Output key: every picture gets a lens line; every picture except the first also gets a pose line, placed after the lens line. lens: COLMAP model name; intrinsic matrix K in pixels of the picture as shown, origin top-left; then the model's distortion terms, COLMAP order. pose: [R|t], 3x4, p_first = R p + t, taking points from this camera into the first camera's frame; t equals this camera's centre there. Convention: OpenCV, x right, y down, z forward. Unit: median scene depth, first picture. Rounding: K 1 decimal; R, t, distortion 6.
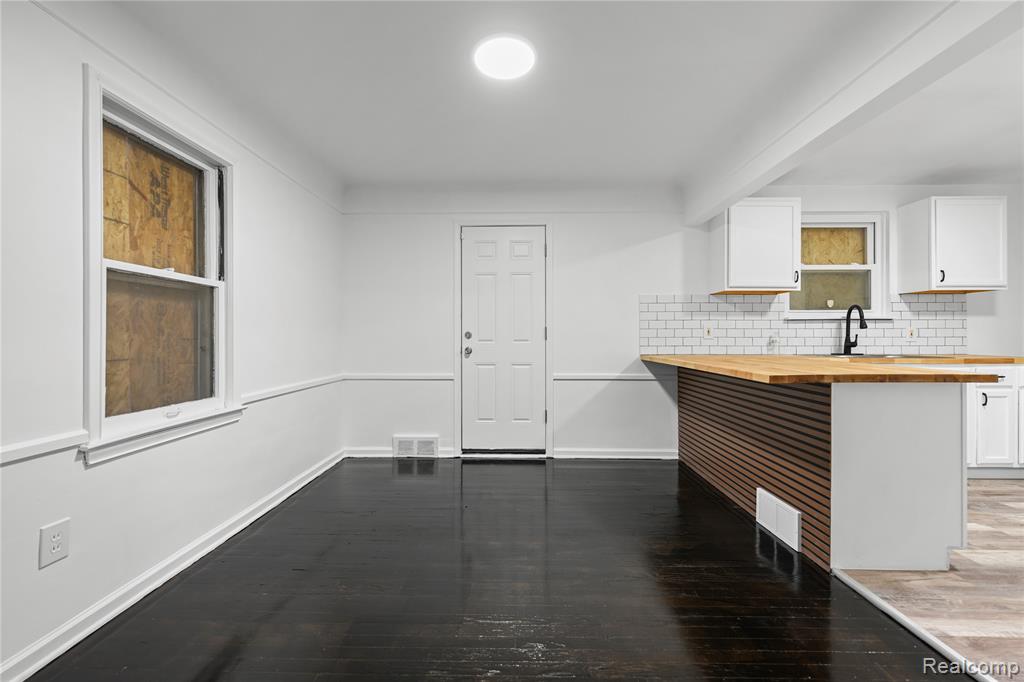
lens RADIAL K [[413.3, 0, 507.5], [0, 413.3, 333.6], [0, 0, 1]] dist [-0.001355, 0.000605]
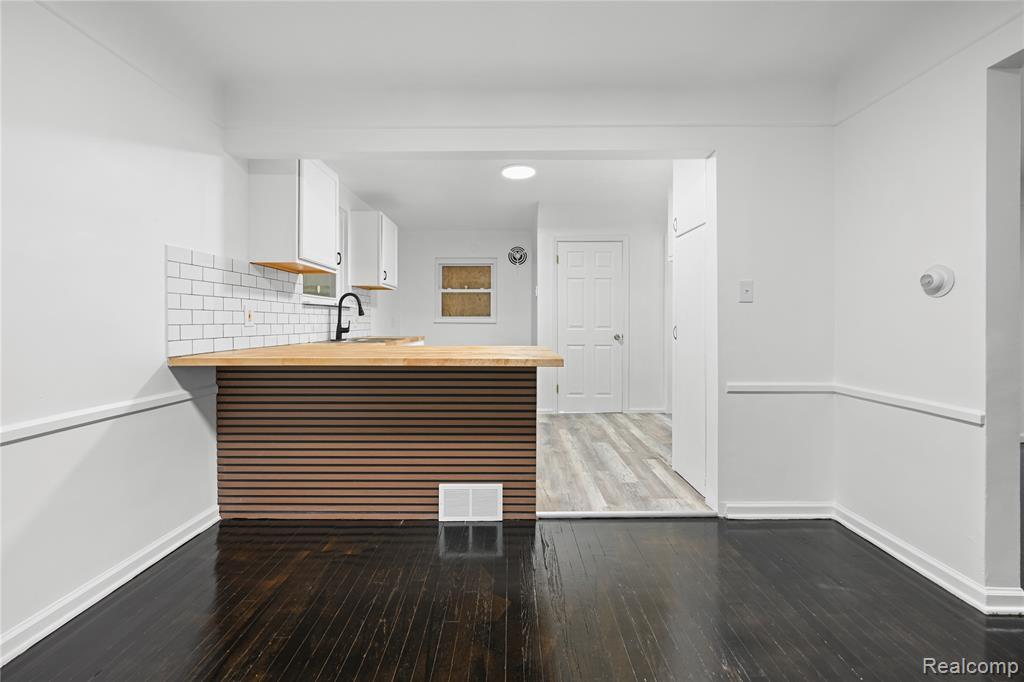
lens RADIAL K [[413.3, 0, 511.8], [0, 413.3, 325.7], [0, 0, 1]] dist [-0.001355, 0.000605]
pose [[-0.020495, -0.007336, 0.999763, -0.225956], [-0.008150, 0.999941, 0.007170, 0.003235], [-0.999757, -0.008001, -0.020553, 0.586105]]
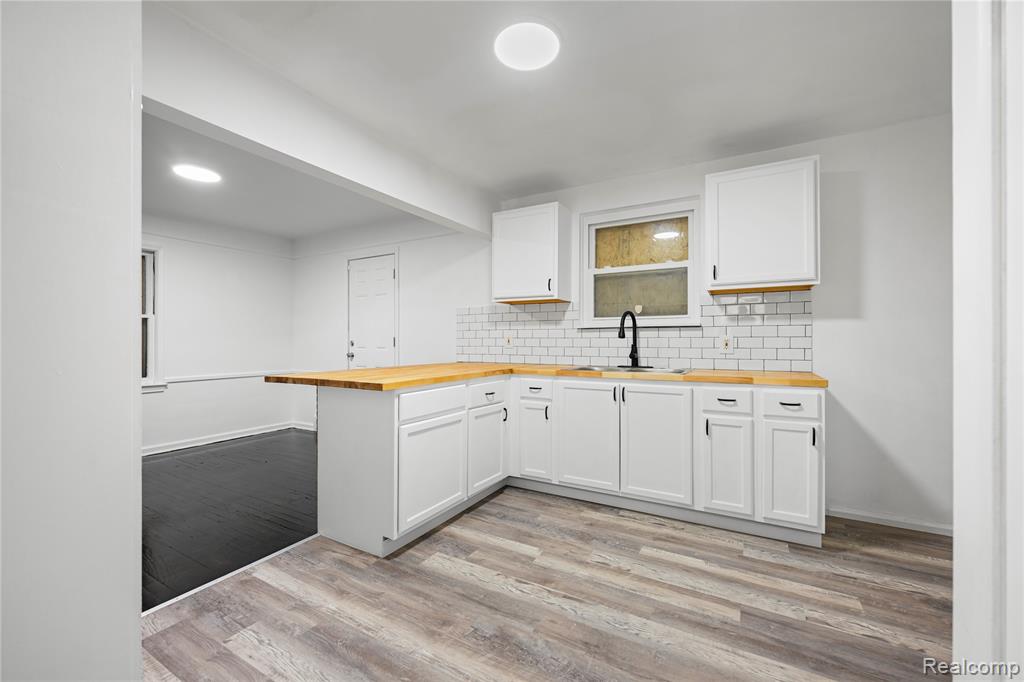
lens RADIAL K [[413.3, 0, 508.7], [0, 413.3, 340.0], [0, 0, 1]] dist [-0.001355, 0.000605]
pose [[0.876122, -0.000163, -0.482090, 1.010010], [0.002264, 0.999990, 0.003776, -0.011283], [0.482085, -0.004400, 0.876113, 0.097748]]
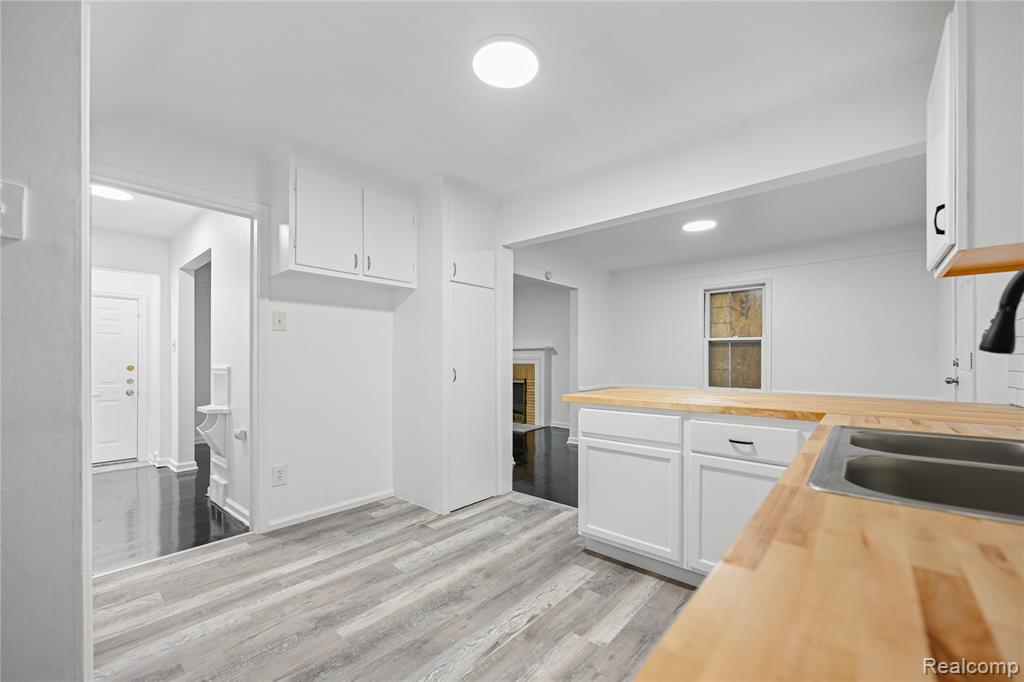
lens RADIAL K [[413.3, 0, 519.5], [0, 413.3, 361.0], [0, 0, 1]] dist [-0.001355, 0.000605]
pose [[-0.627724, 0.006426, -0.778409, 1.163860], [0.005696, 0.999977, 0.003662, -0.009425], [0.778415, -0.002134, -0.627747, 0.872840]]
